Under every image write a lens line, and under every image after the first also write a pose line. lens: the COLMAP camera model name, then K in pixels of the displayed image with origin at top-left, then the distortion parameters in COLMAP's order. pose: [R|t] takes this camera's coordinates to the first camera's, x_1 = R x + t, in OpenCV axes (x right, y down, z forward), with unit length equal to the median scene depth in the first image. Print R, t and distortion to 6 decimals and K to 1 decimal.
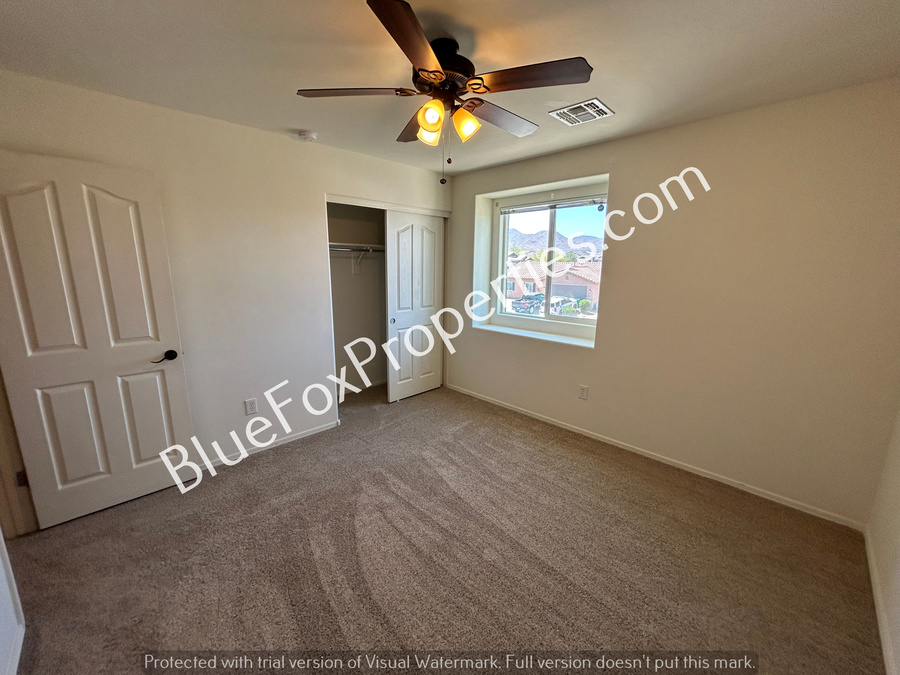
lens RADIAL K [[363.0, 0, 453.4], [0, 363.0, 339.1], [0, 0, 1]] dist [-0.000041, -0.000452]
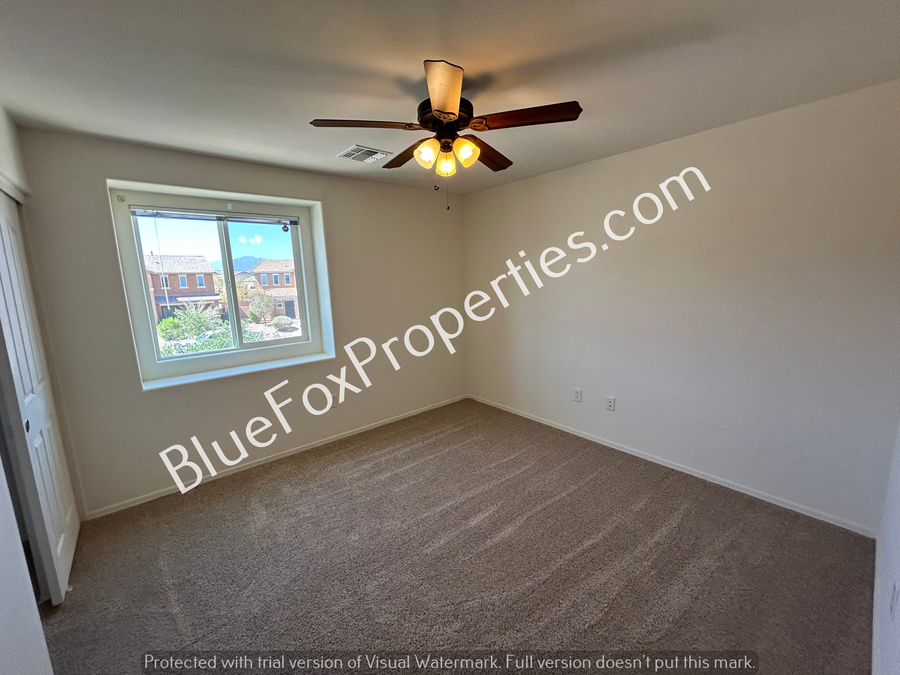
lens RADIAL K [[363.0, 0, 451.5], [0, 363.0, 336.6], [0, 0, 1]] dist [-0.000041, -0.000452]
pose [[0.075824, -0.174441, 0.981744, -0.617508], [0.233683, 0.960267, 0.152576, -0.114489], [-0.969352, 0.217848, 0.113575, 0.491942]]
